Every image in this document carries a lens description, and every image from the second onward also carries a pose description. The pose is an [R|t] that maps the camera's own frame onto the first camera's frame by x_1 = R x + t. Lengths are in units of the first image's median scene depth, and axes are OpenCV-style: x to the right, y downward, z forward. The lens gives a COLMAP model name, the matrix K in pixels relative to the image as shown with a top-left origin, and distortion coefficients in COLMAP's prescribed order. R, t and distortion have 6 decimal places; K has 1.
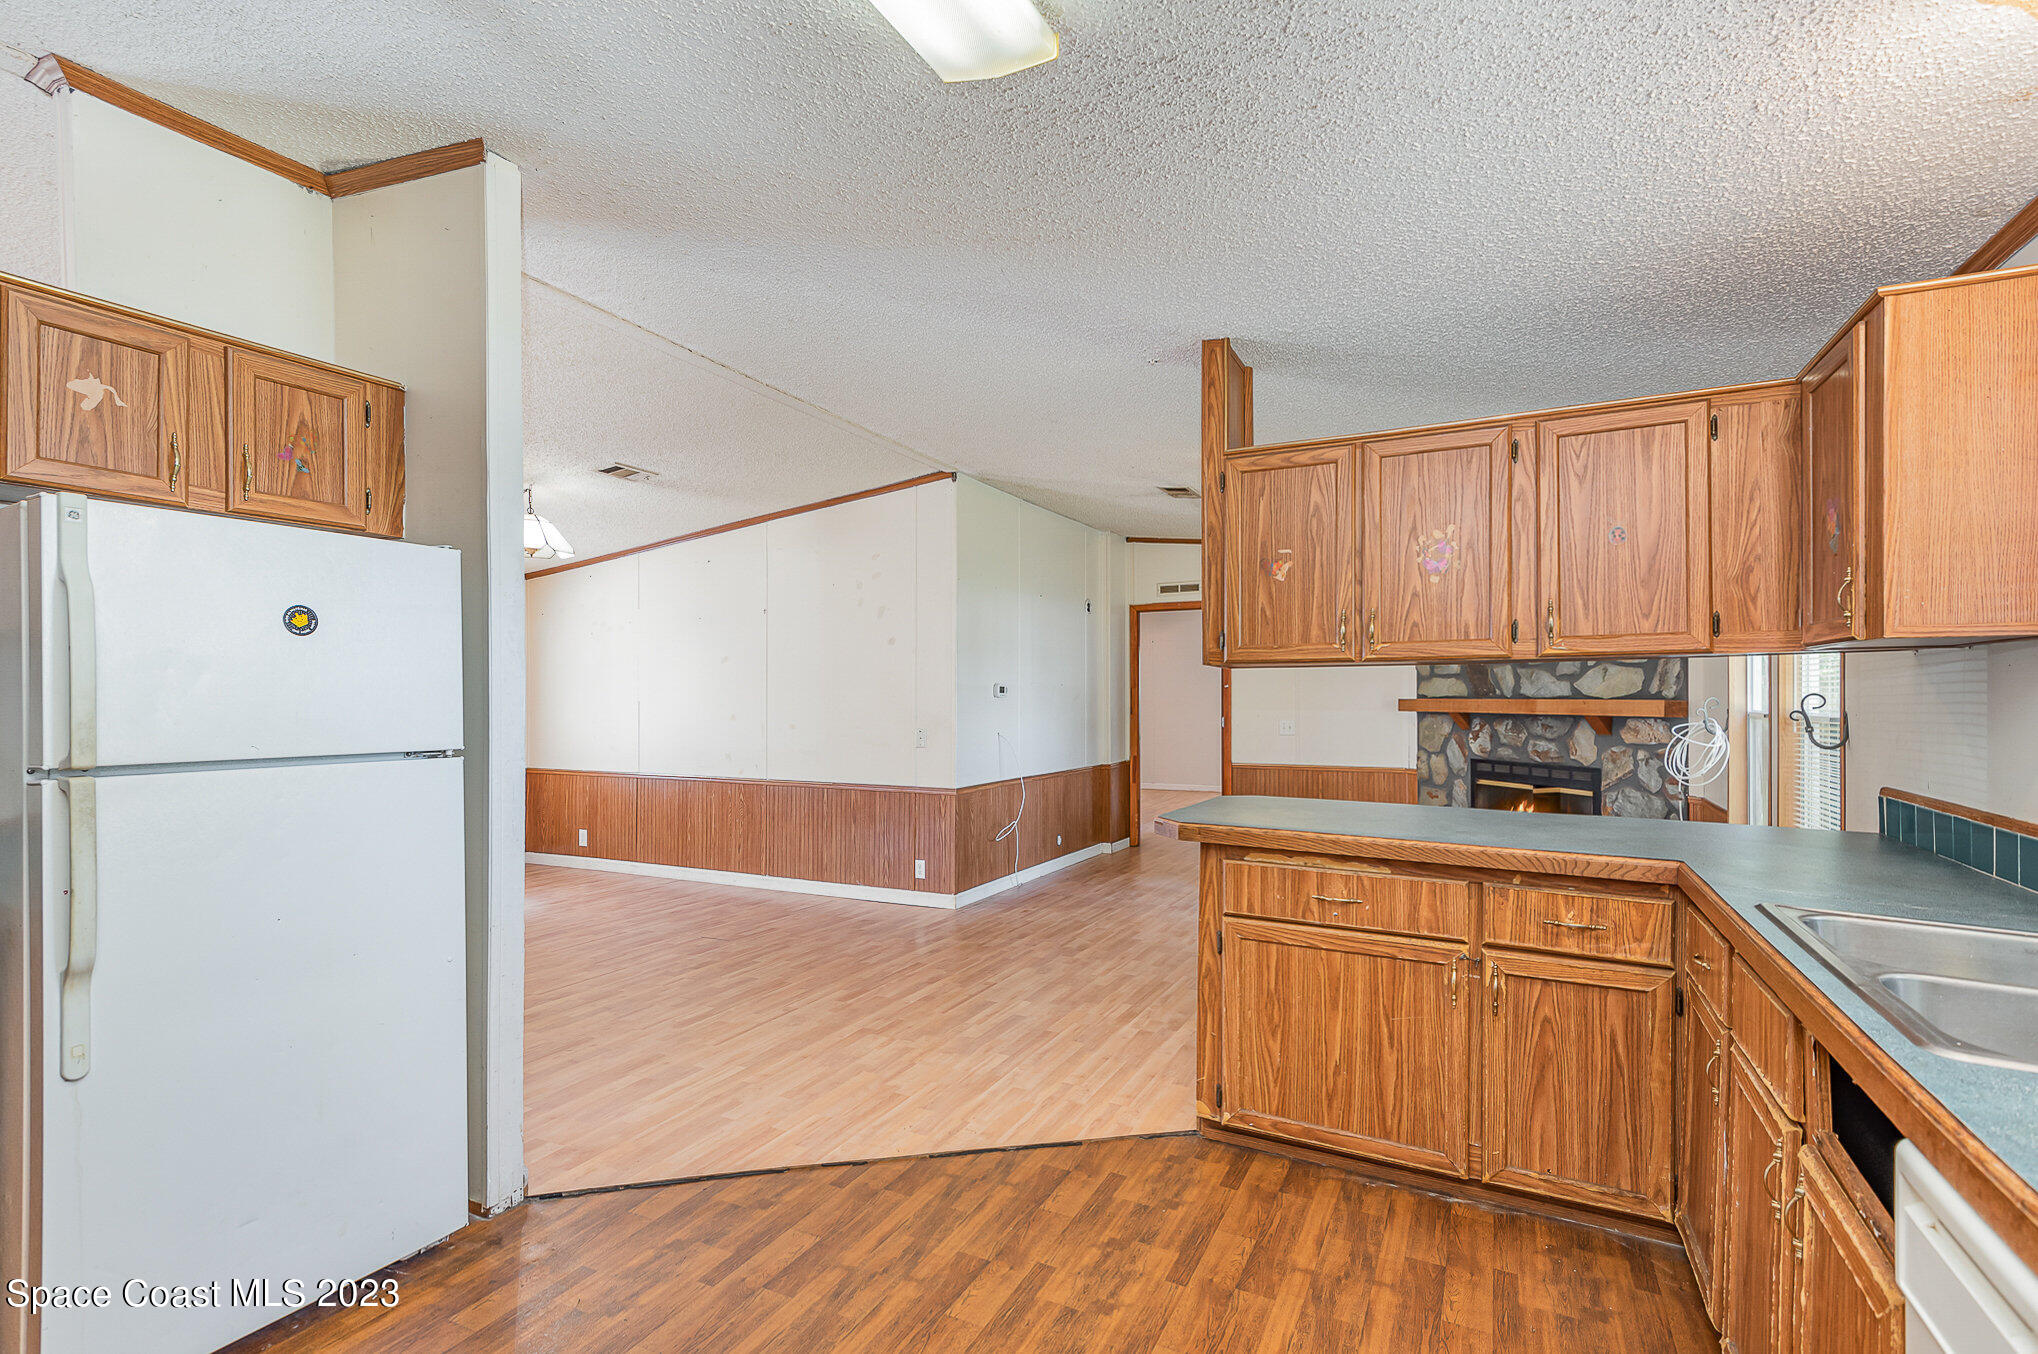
lens RADIAL K [[946.0, 0, 1029.7], [0, 946.0, 694.5], [0, 0, 1]] dist [0.015669, -0.000940]
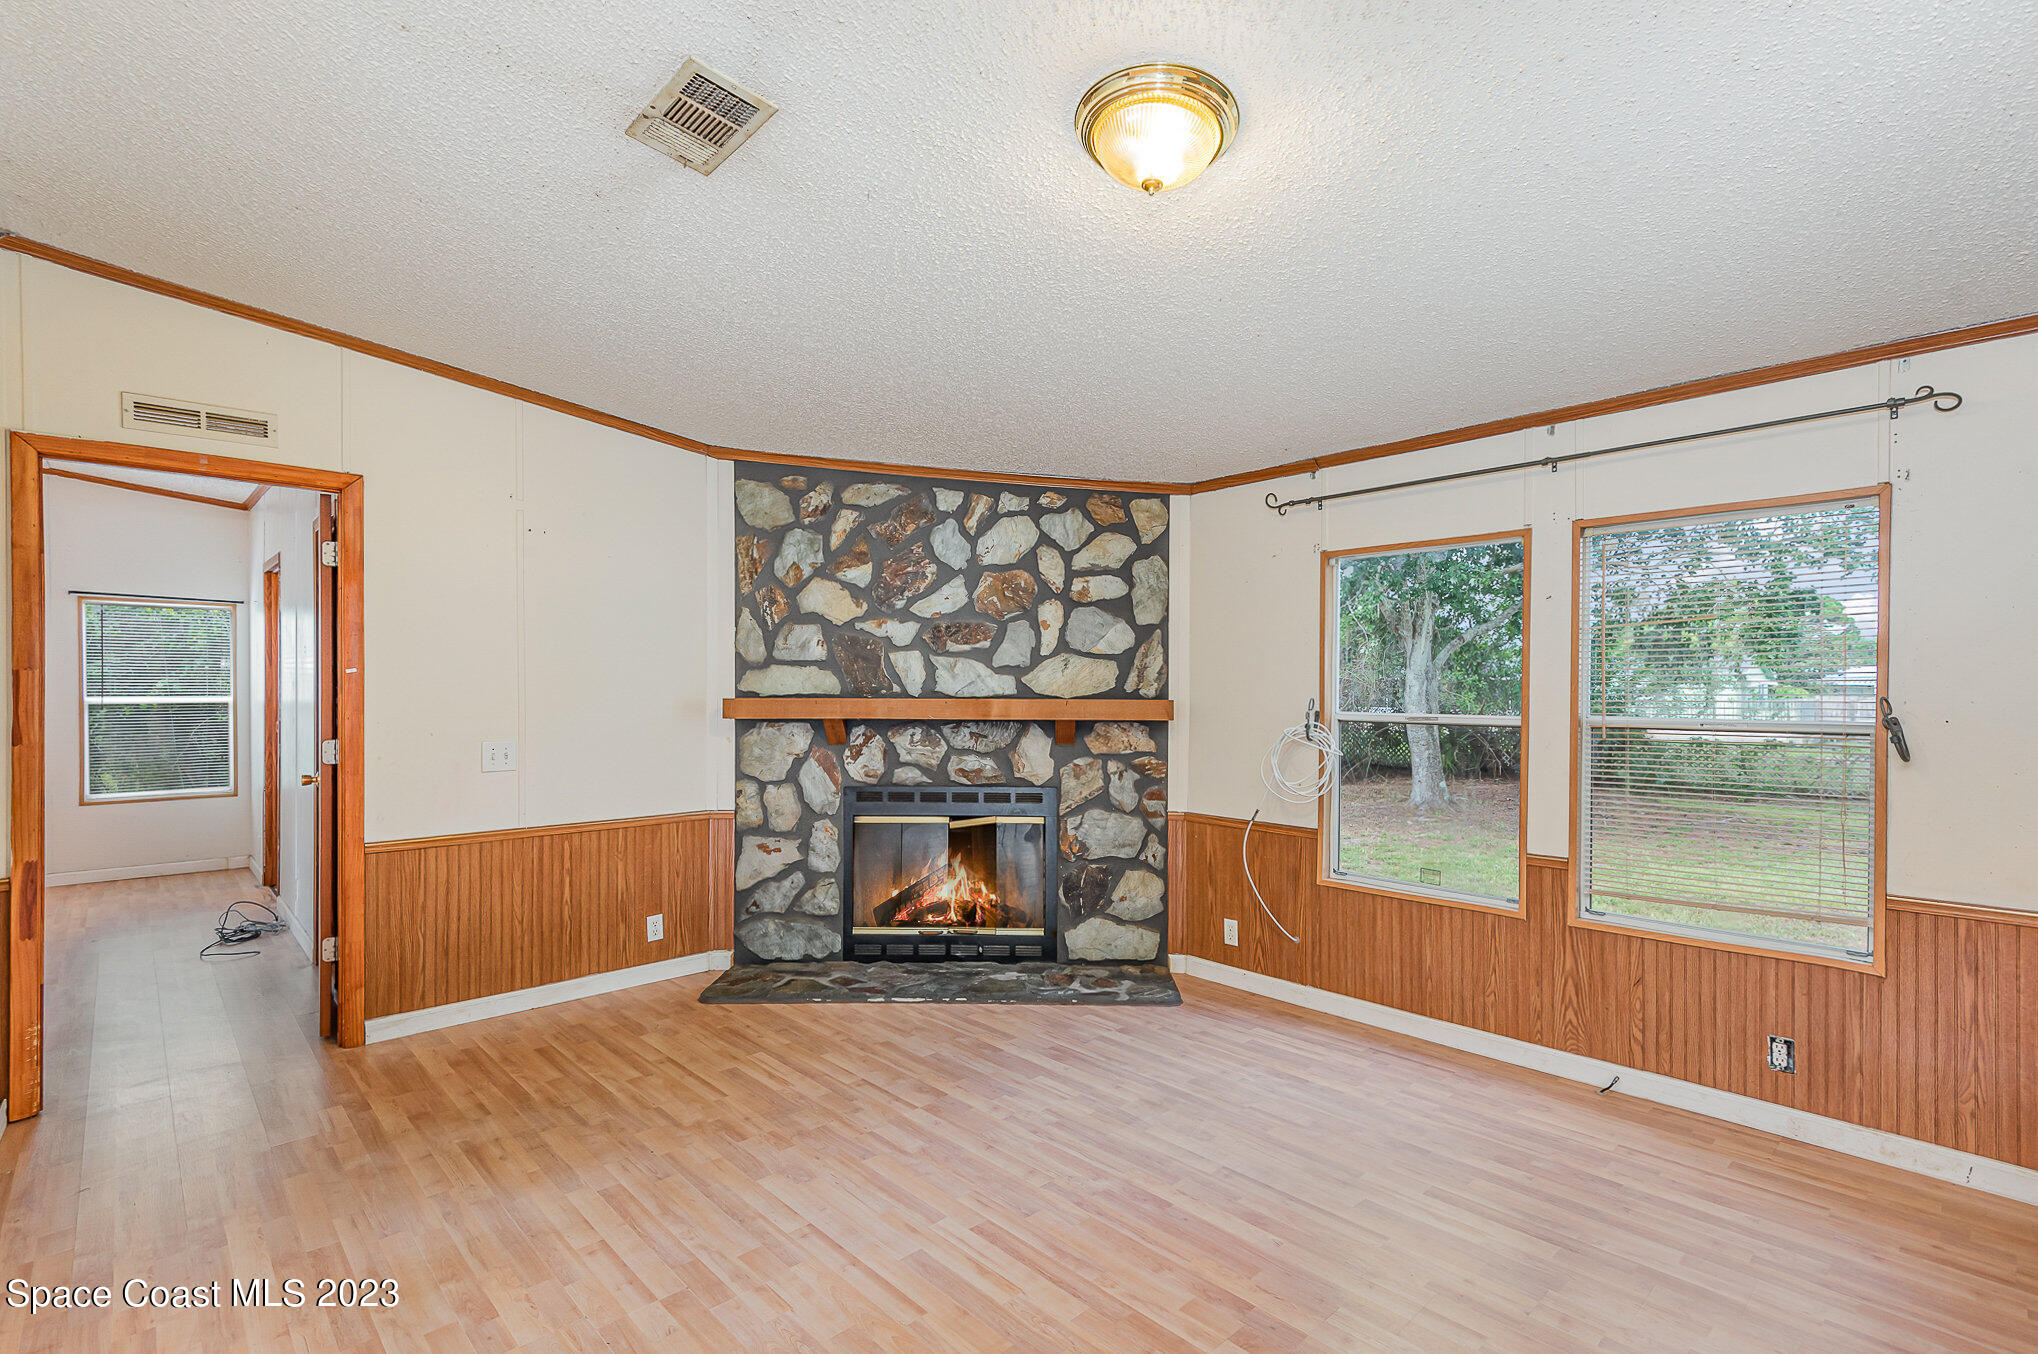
lens RADIAL K [[946.0, 0, 1029.7], [0, 946.0, 694.5], [0, 0, 1]] dist [0.015669, -0.000940]
pose [[0.335819, -0.001901, 0.941925, -0.134409], [-0.005122, 0.999979, 0.003845, -0.001368], [-0.941913, -0.006116, 0.335802, 0.716255]]
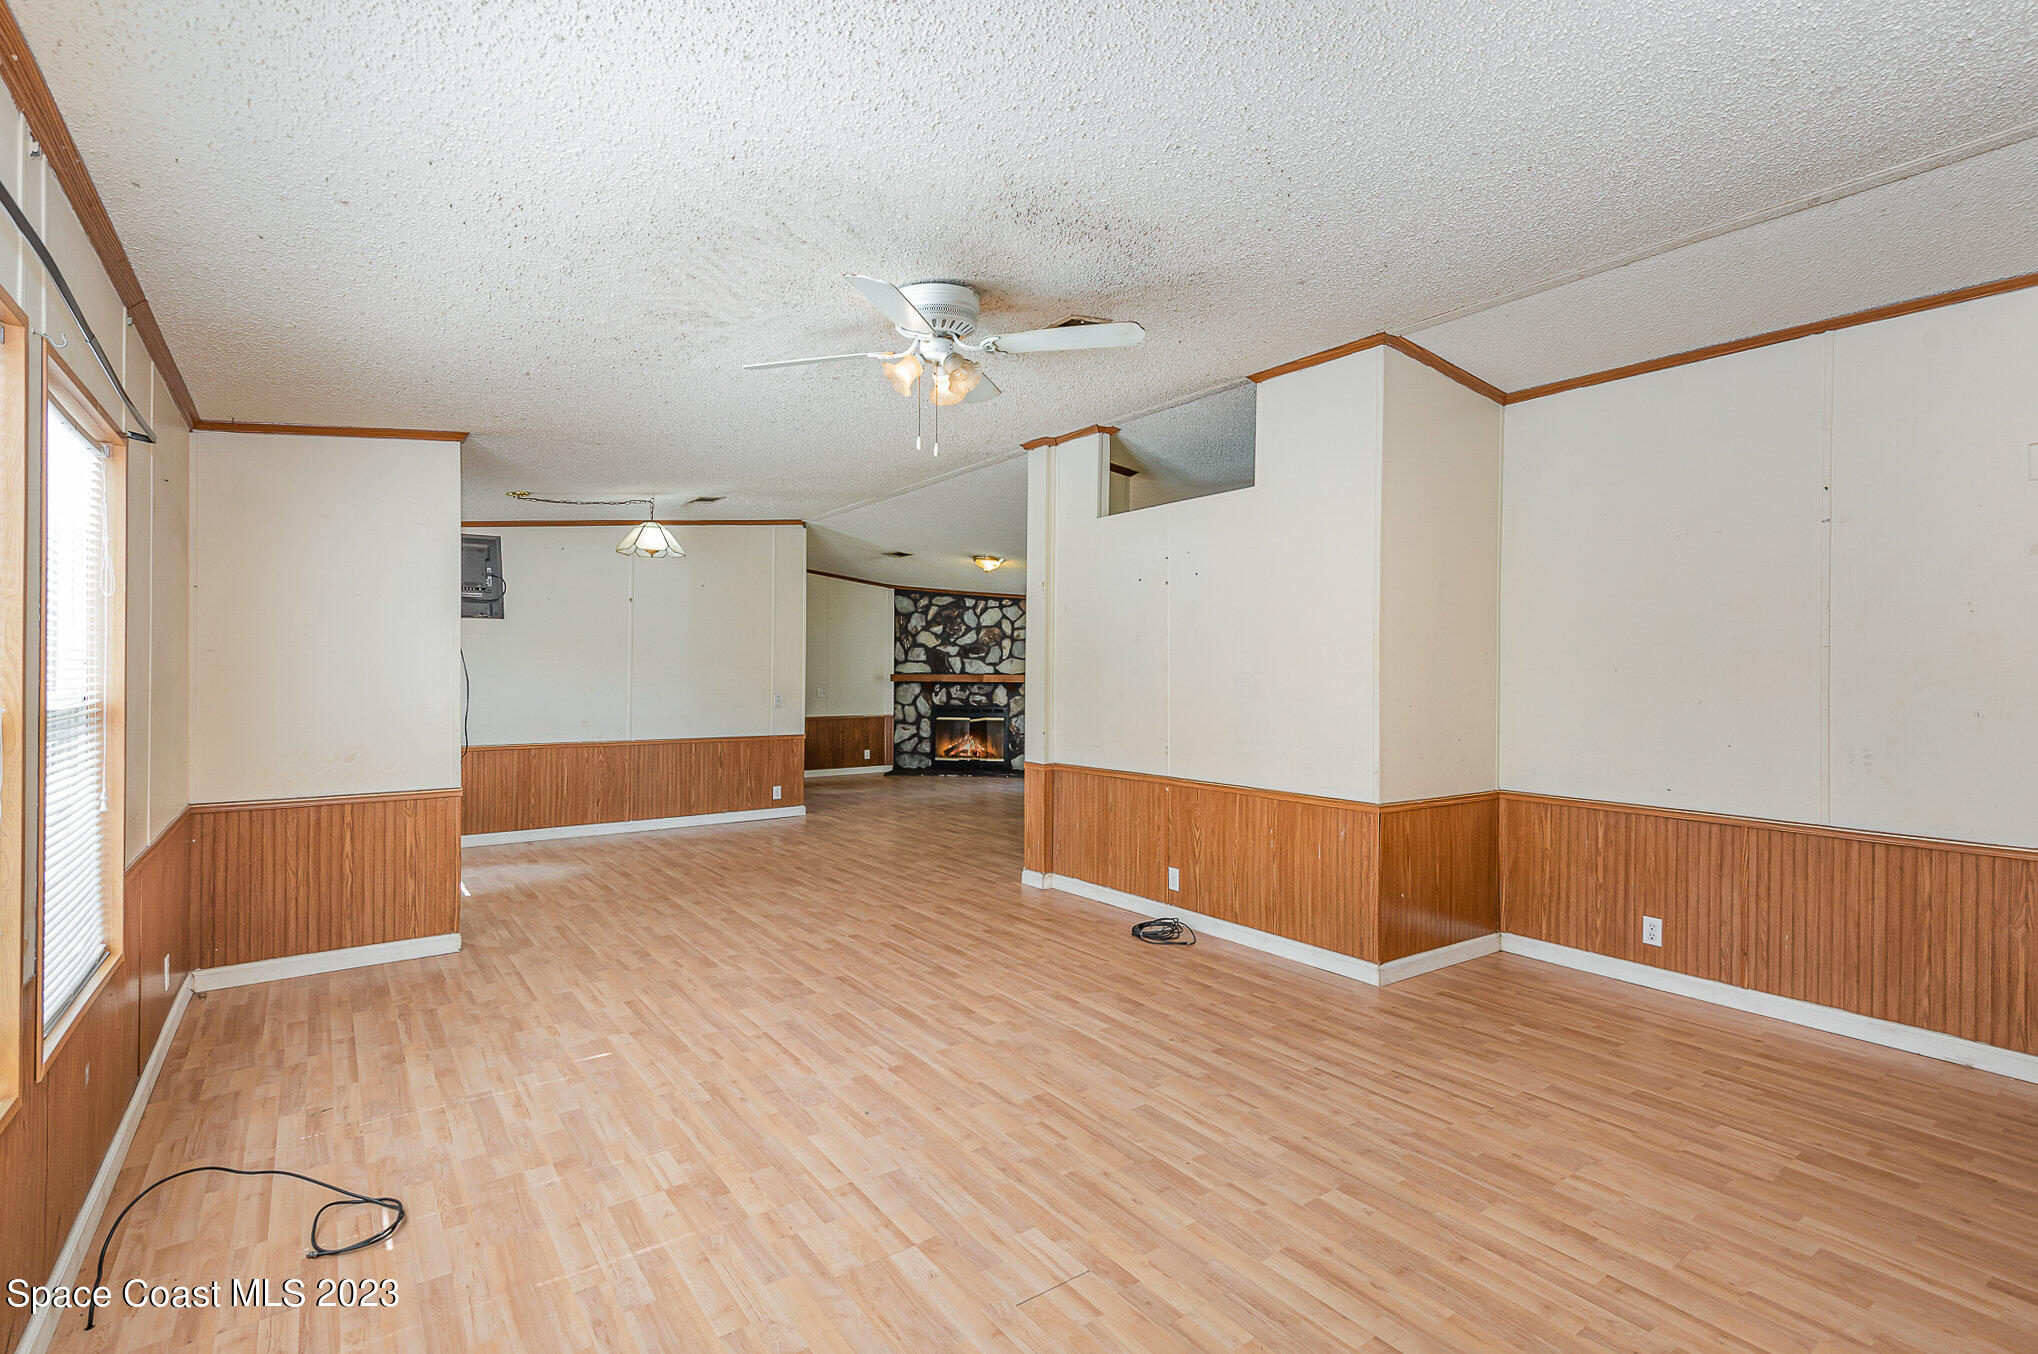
lens RADIAL K [[912.5, 0, 1019.0], [0, 912.5, 677.0], [0, 0, 1]] dist [0.001712, -0.000081]
pose [[0.453863, -0.000050, 0.891072, -1.149102], [-0.008717, 0.999952, 0.004496, 0.000478], [-0.891029, -0.009808, 0.453841, 0.045510]]
